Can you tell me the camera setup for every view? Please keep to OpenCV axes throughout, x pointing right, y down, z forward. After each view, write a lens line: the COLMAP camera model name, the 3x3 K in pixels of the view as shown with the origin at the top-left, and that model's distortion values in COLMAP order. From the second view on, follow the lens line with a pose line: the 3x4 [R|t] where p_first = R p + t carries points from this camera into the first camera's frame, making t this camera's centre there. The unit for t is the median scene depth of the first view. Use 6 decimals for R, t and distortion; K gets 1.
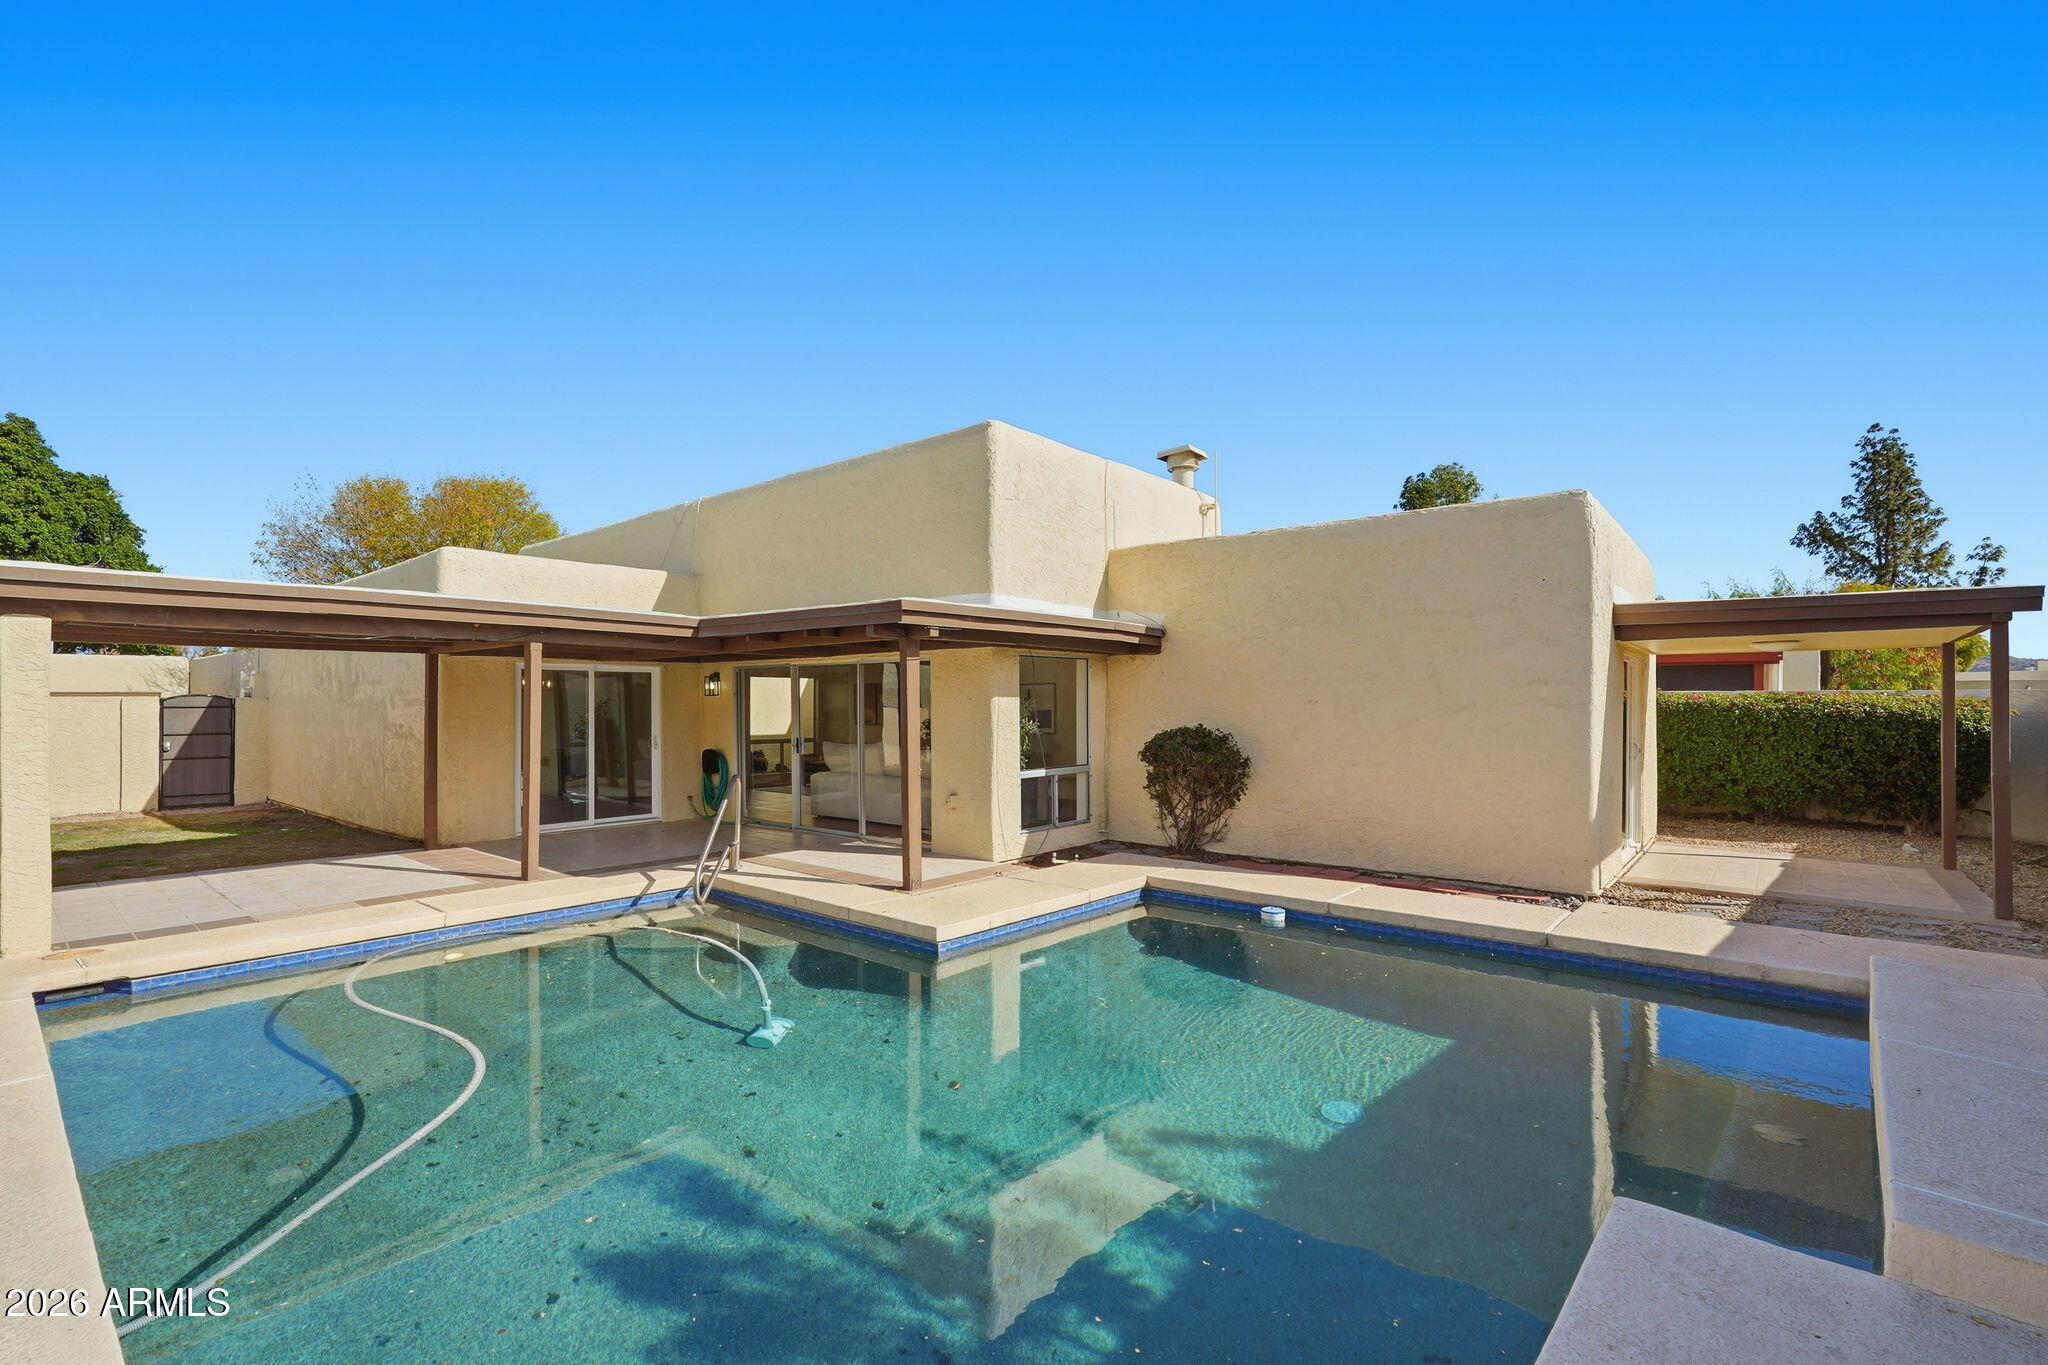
lens RADIAL K [[917.5, 0, 1018.3], [0, 917.5, 688.9], [0, 0, 1]] dist [0.002515, 0.000286]
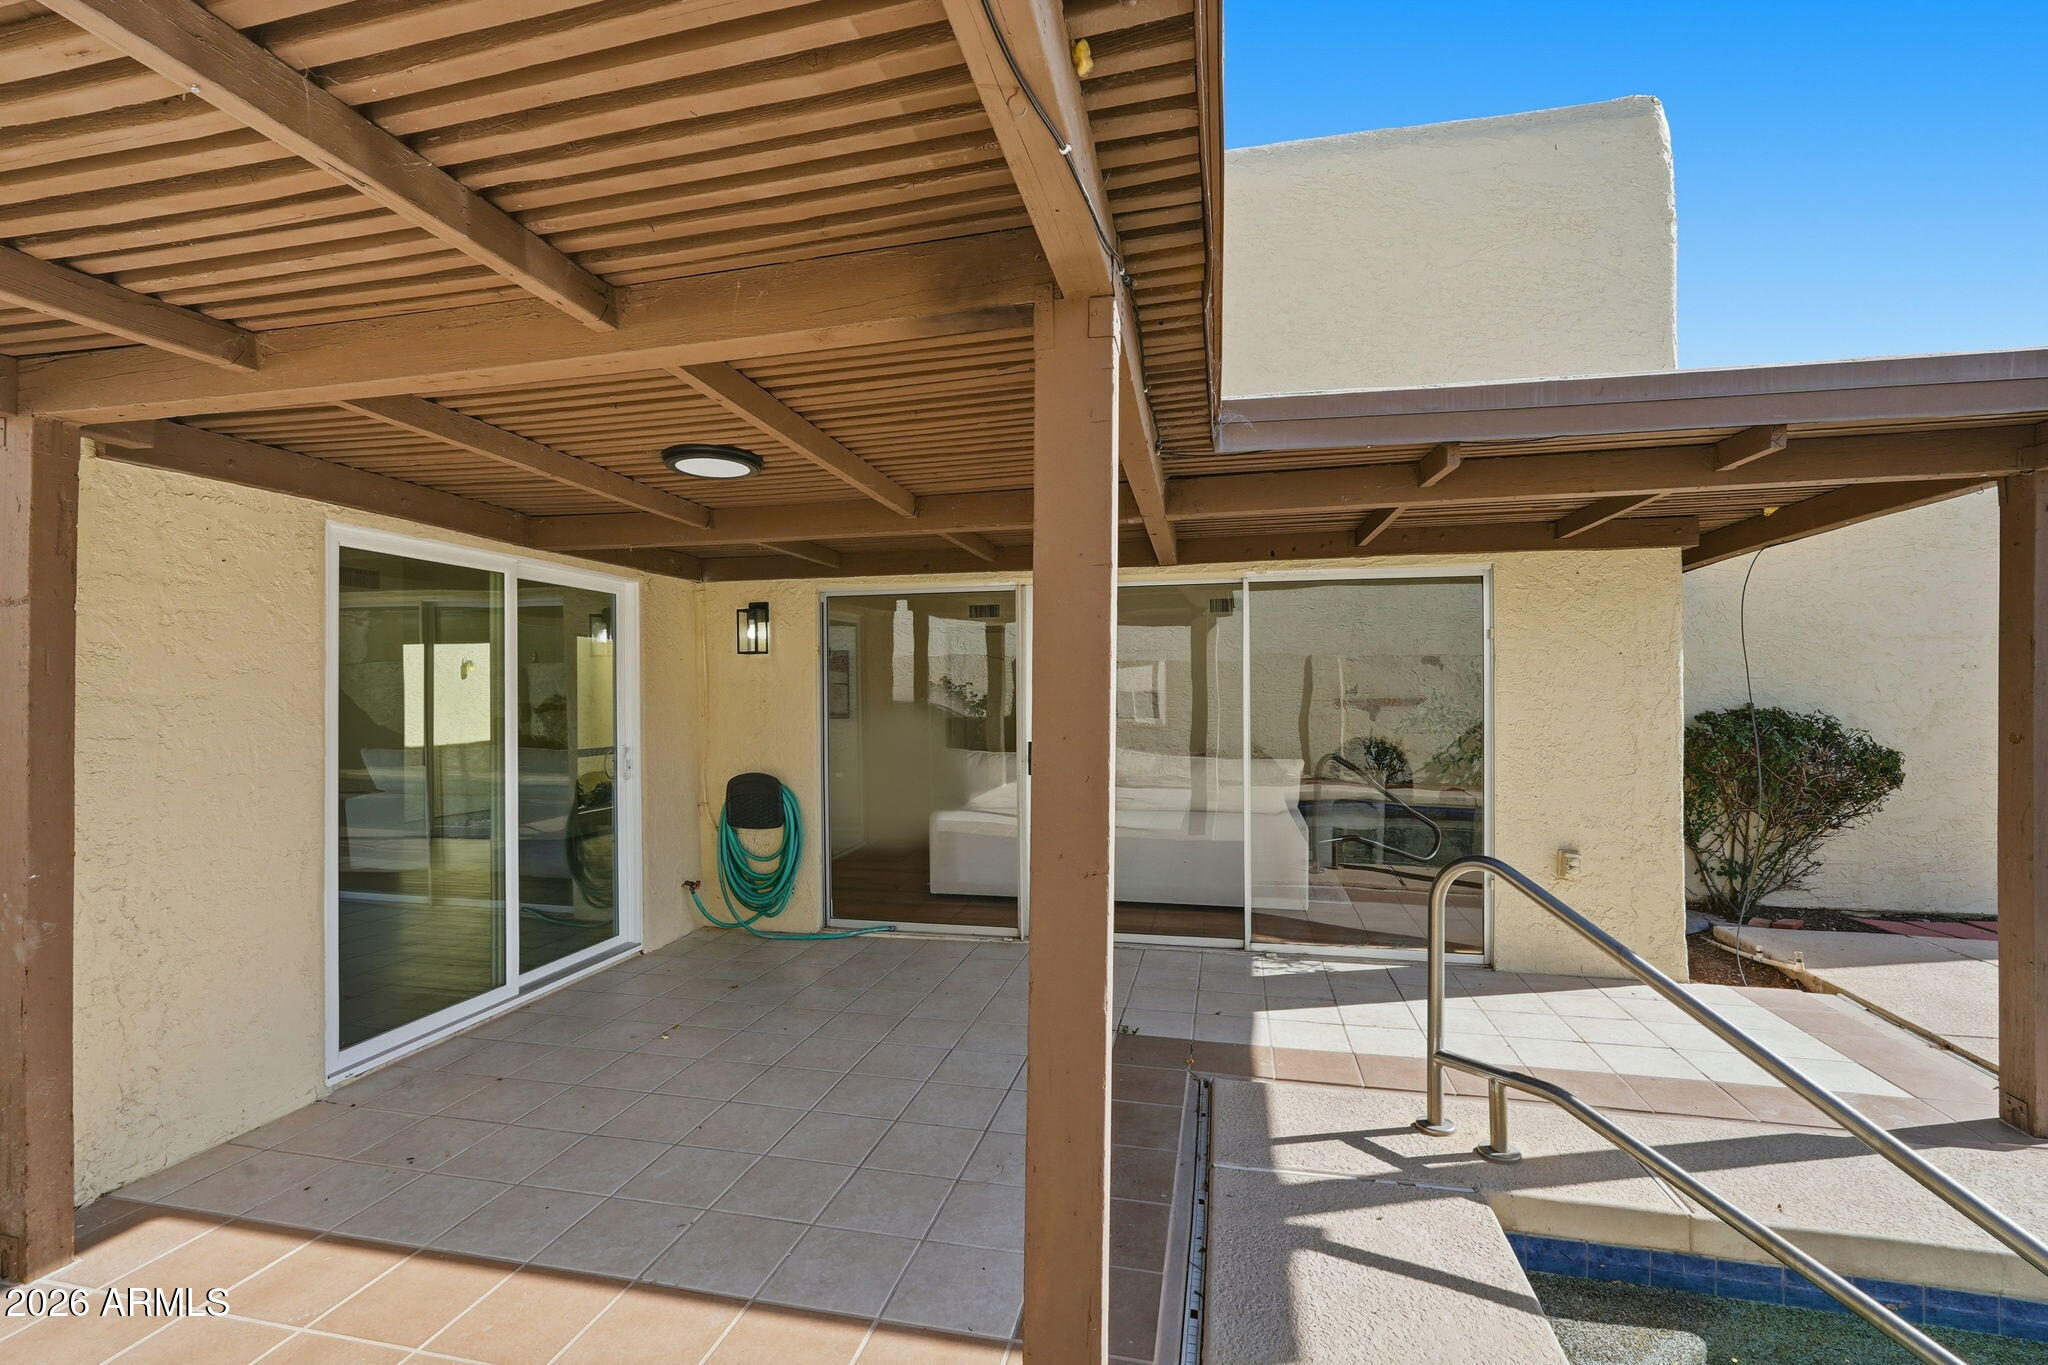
lens RADIAL K [[917.5, 0, 1018.6], [0, 917.5, 691.5], [0, 0, 1]] dist [0.002515, 0.000286]
pose [[0.882864, 0.003697, 0.469615, -0.542986], [-0.004210, 0.999991, 0.000041, 0.032038], [-0.469611, -0.002013, 0.882871, 0.689529]]
